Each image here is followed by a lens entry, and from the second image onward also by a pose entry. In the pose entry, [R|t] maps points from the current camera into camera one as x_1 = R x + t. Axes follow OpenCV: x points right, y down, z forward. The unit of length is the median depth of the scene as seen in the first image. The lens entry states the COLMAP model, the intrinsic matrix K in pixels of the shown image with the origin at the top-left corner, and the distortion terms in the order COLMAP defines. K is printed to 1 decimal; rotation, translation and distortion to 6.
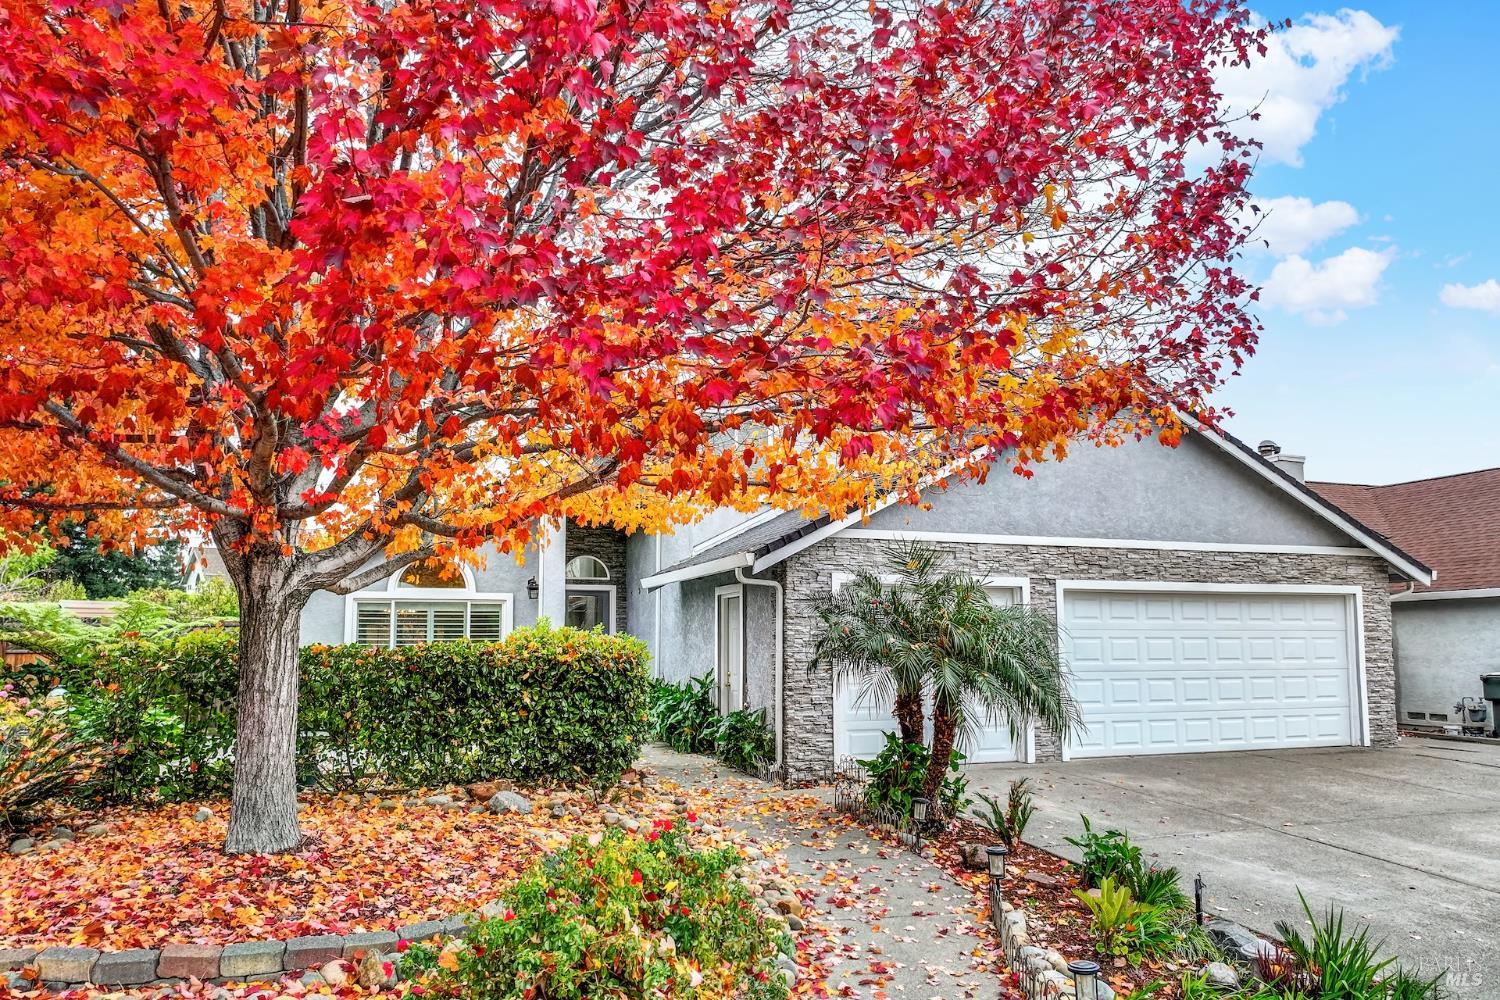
lens RADIAL K [[1058.3, 0, 750.5], [0, 1058.3, 505.8], [0, 0, 1]] dist [0.011398, 0.002441]
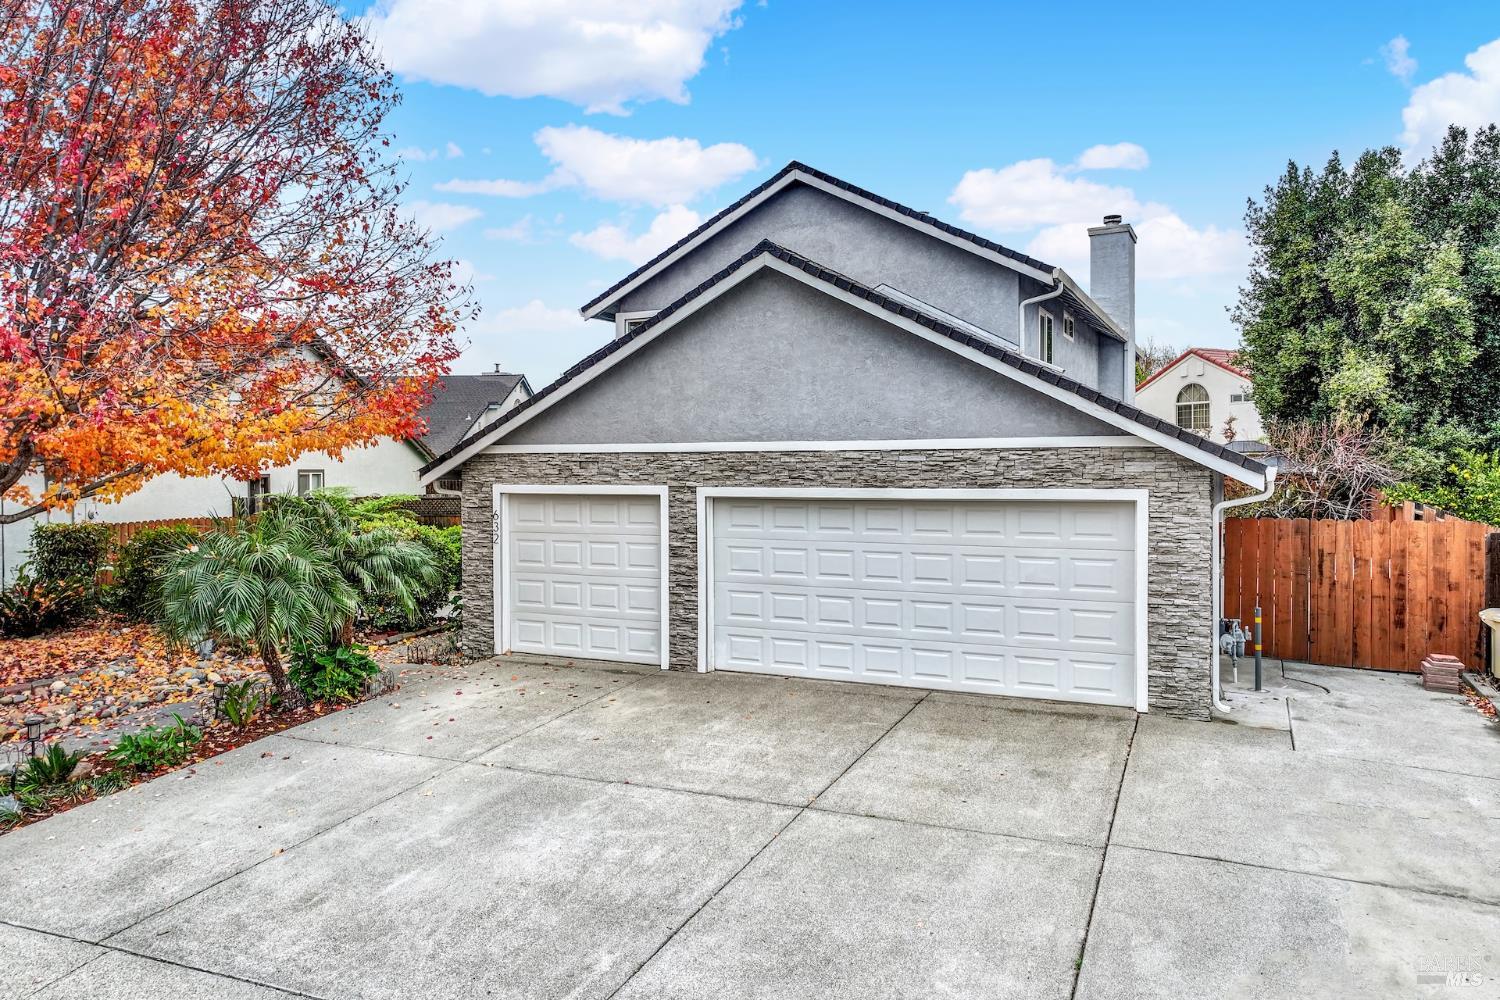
lens RADIAL K [[1058.3, 0, 756.5], [0, 1058.3, 497.1], [0, 0, 1]] dist [0.011398, 0.002441]
pose [[0.702013, 0.012982, -0.712046, 0.964334], [0.083140, 0.991503, 0.100045, -0.012298], [0.707295, -0.129432, 0.694969, 0.353759]]
